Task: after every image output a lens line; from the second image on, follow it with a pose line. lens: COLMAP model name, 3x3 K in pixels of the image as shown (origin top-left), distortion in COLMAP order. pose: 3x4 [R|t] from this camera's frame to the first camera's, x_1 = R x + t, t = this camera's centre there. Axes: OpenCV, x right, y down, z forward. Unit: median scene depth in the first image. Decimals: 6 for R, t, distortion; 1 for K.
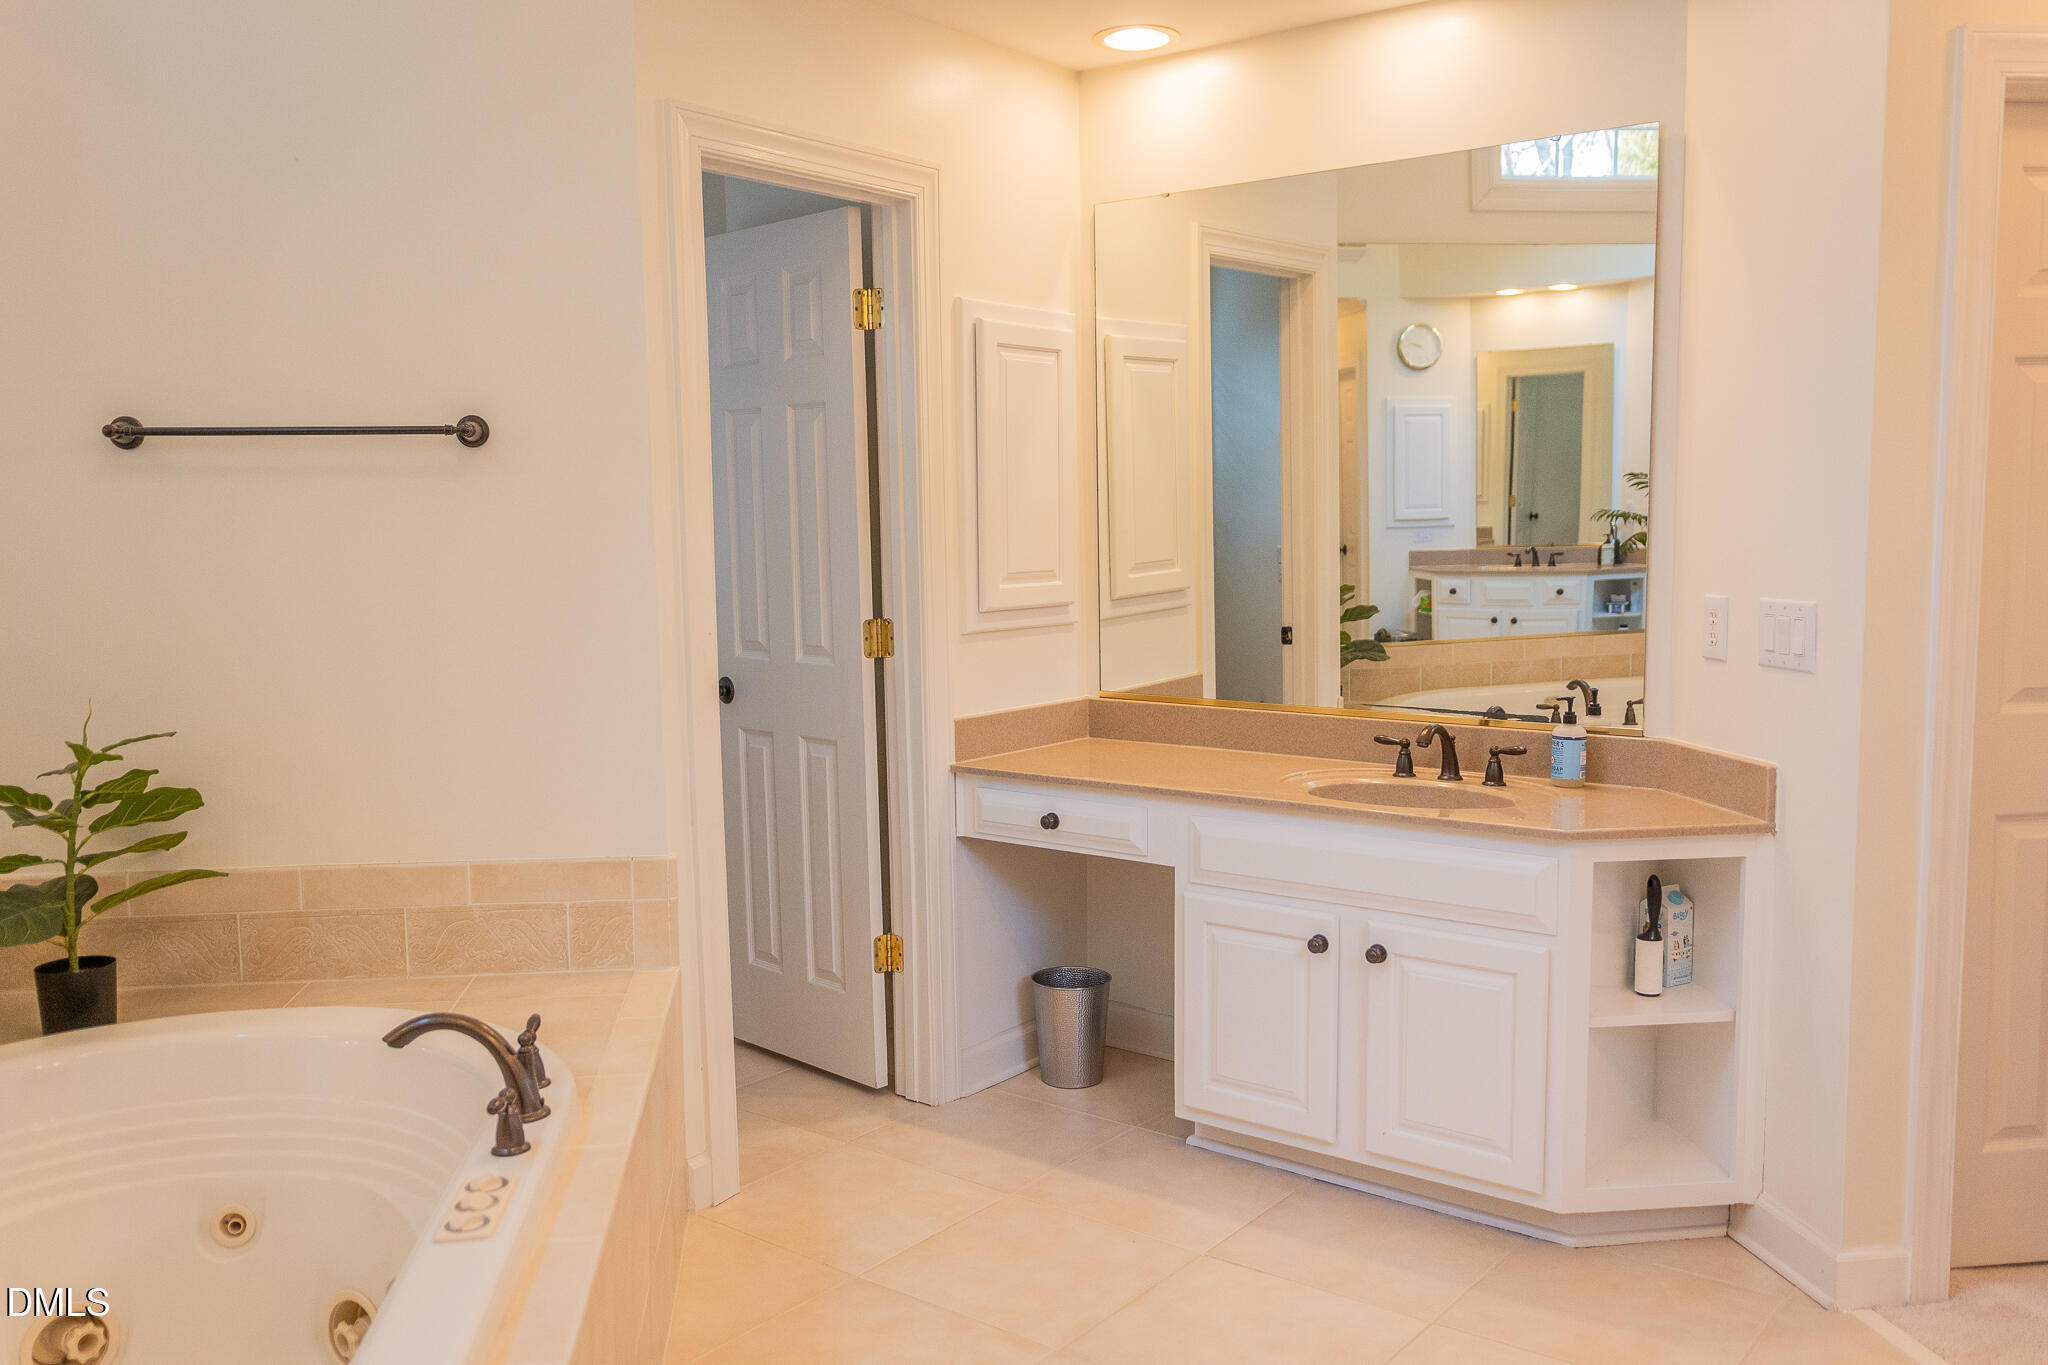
lens RADIAL K [[1676.0, 0, 1024.0], [0, 1676.0, 682.5], [0, 0, 1]] dist [-0.000620, -0.001369]
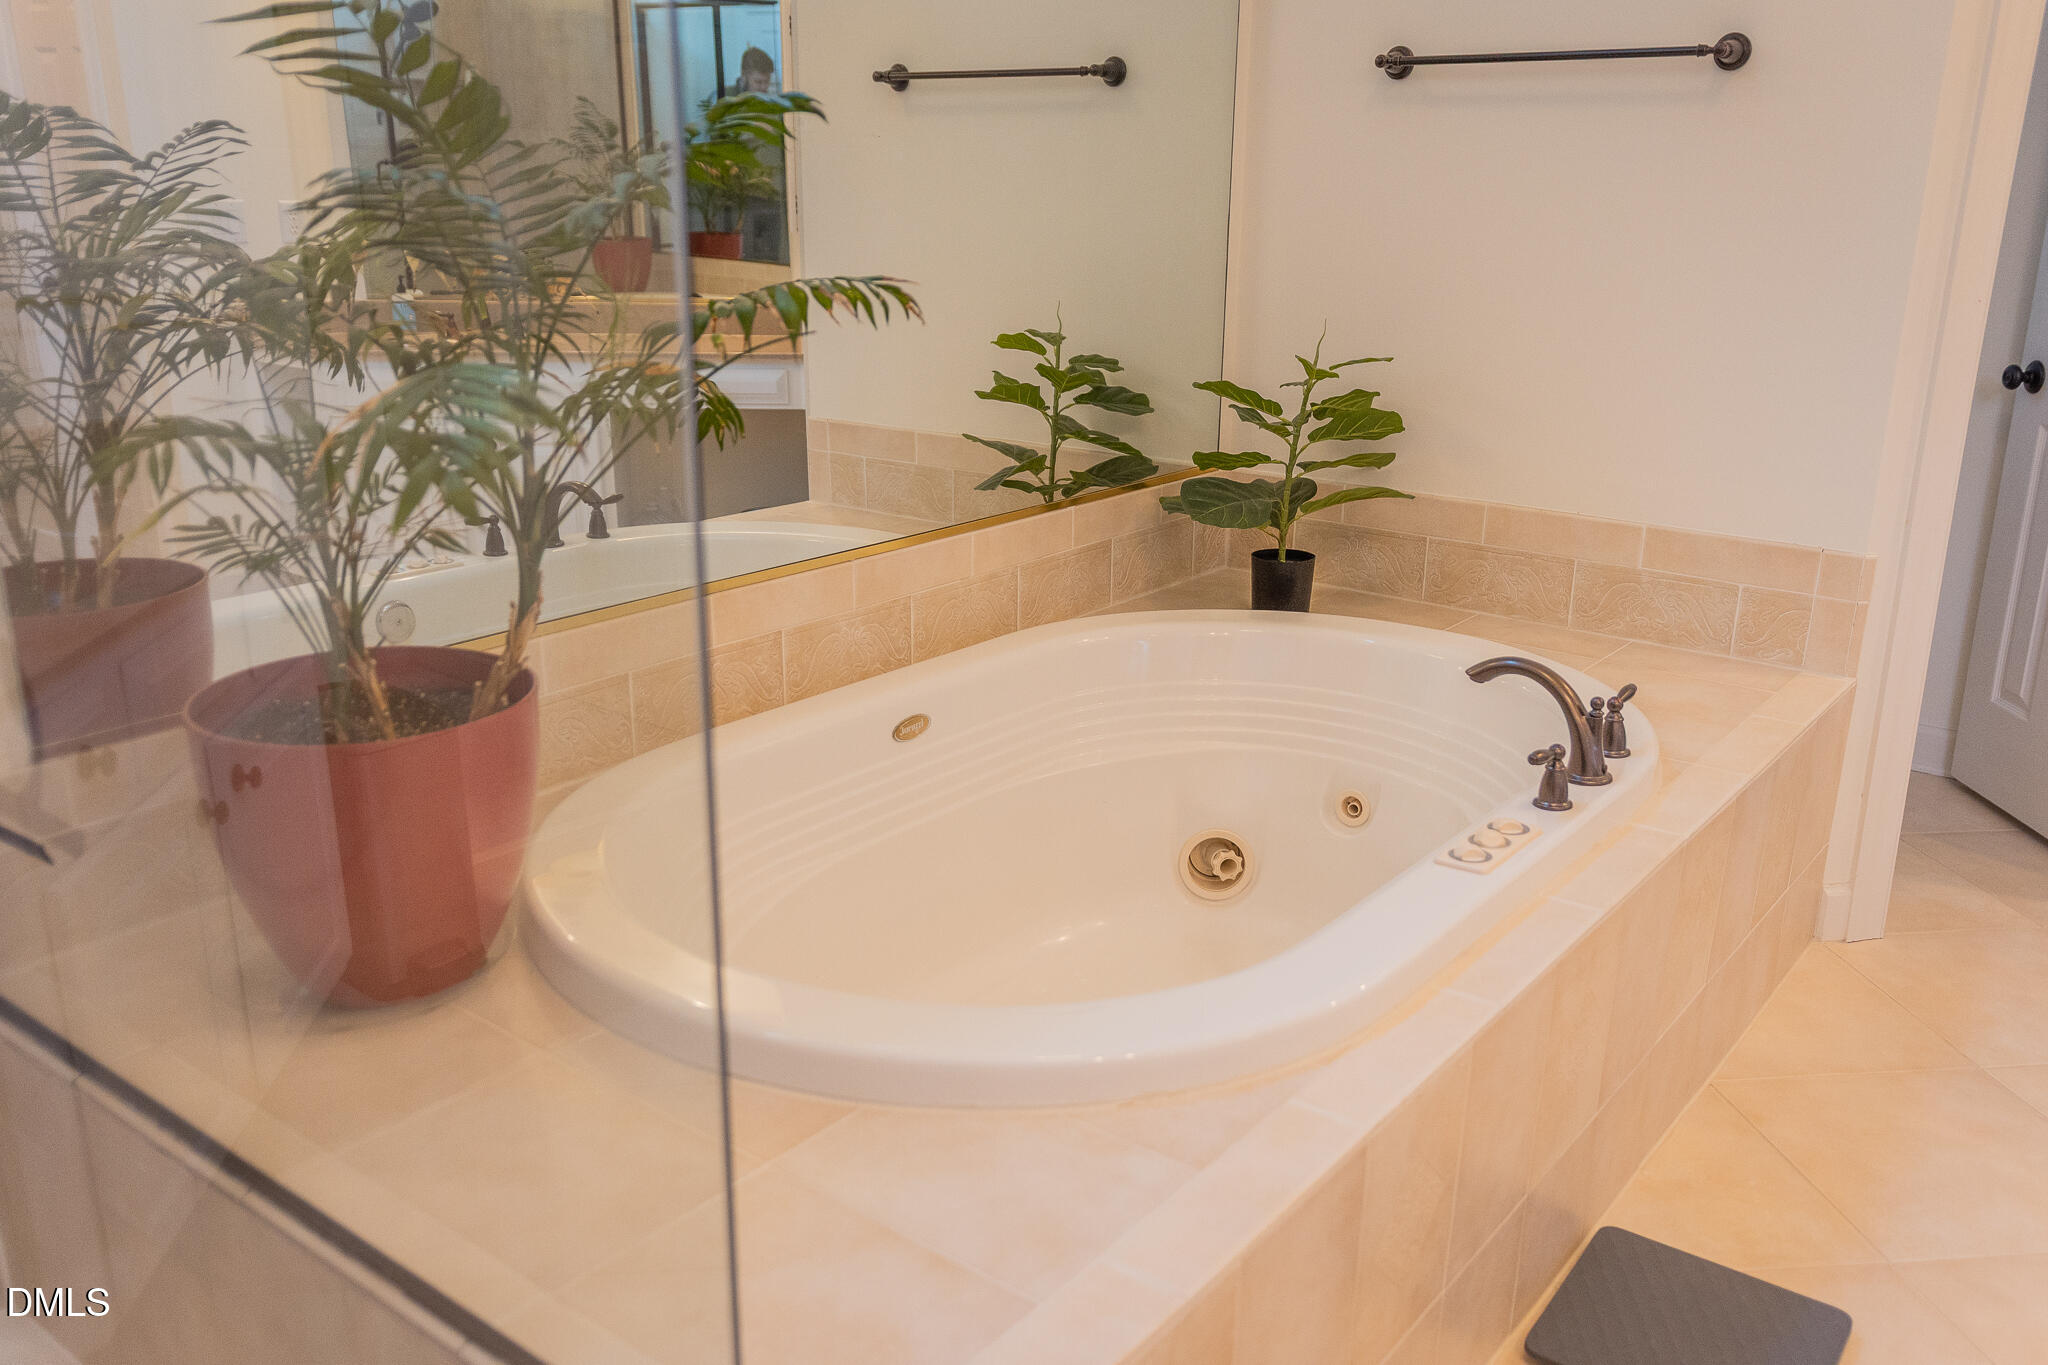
lens RADIAL K [[1669.1, 0, 1024.0], [0, 1669.1, 682.5], [0, 0, 1]] dist [0.026231, -0.000186]
pose [[0.709157, 0.226784, -0.667582, 0.088098], [-0.091385, 0.968435, 0.231911, 0.004253], [0.699104, -0.103455, 0.707497, 0.059786]]
